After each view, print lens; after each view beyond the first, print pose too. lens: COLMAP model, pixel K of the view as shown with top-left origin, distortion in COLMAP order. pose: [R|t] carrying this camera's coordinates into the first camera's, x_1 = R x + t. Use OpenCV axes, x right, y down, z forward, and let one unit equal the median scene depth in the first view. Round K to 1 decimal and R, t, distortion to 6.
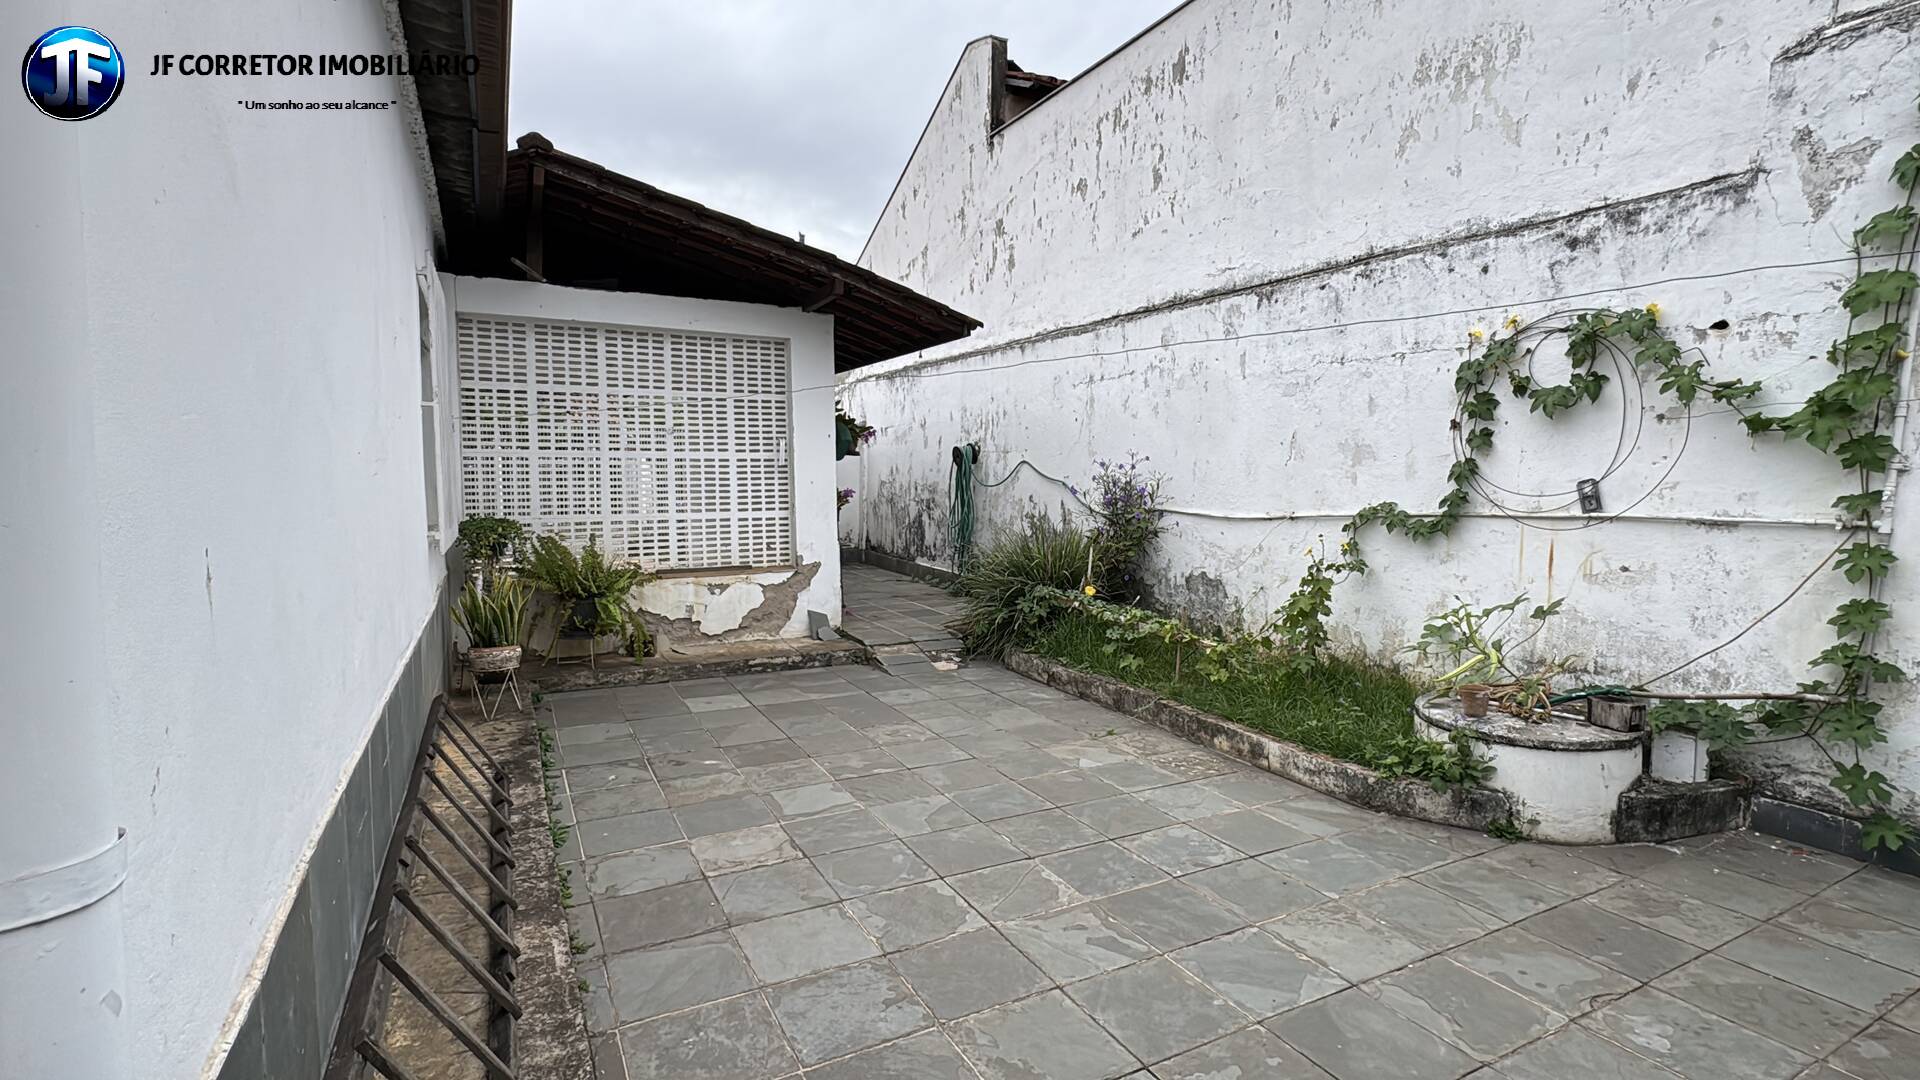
lens RADIAL K [[880.7, 0, 960.7], [0, 880.7, 541.6], [0, 0, 1]] dist [-0.001759, 0.001867]
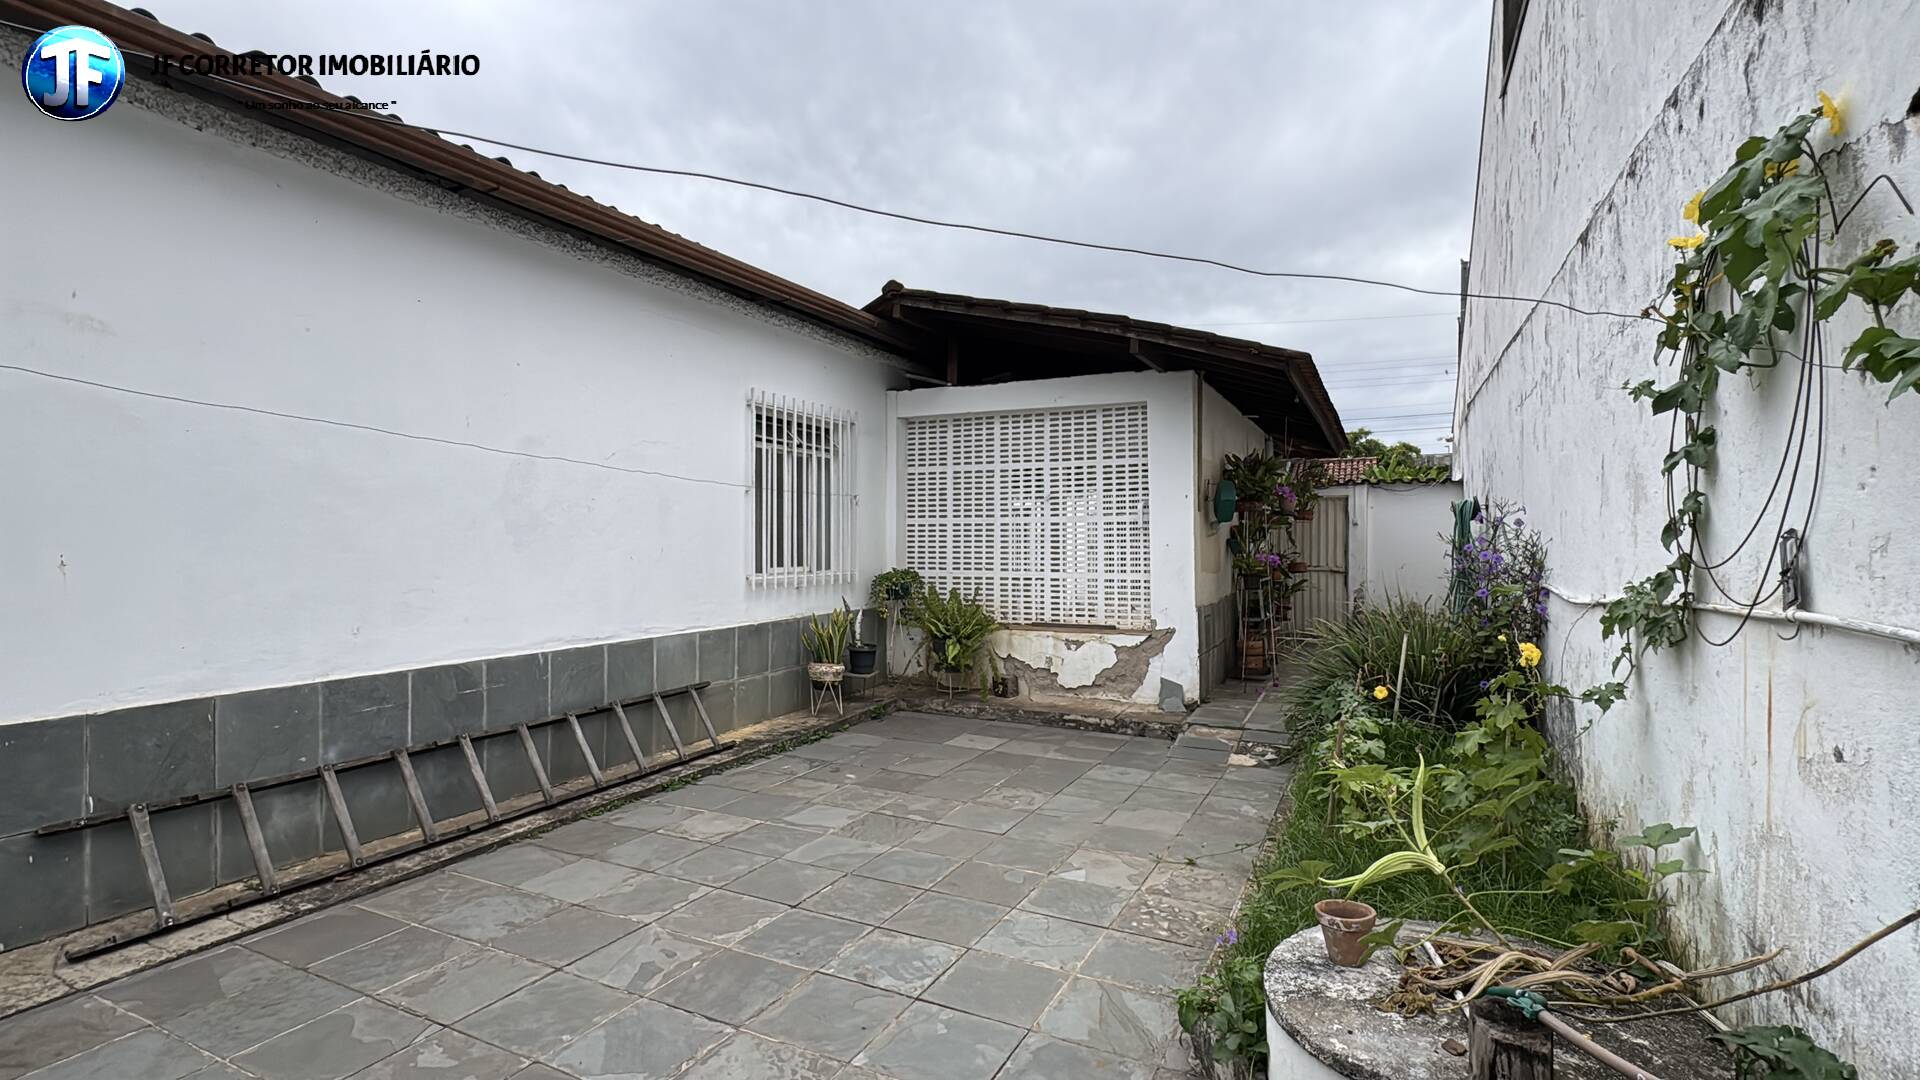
lens RADIAL K [[880.7, 0, 955.4], [0, 880.7, 540.4], [0, 0, 1]] dist [-0.001759, 0.001867]
pose [[0.581754, -0.001546, -0.813363, 0.681947], [-0.061604, 0.997042, -0.045957, -0.018959], [0.811028, 0.076842, 0.579938, 0.353550]]
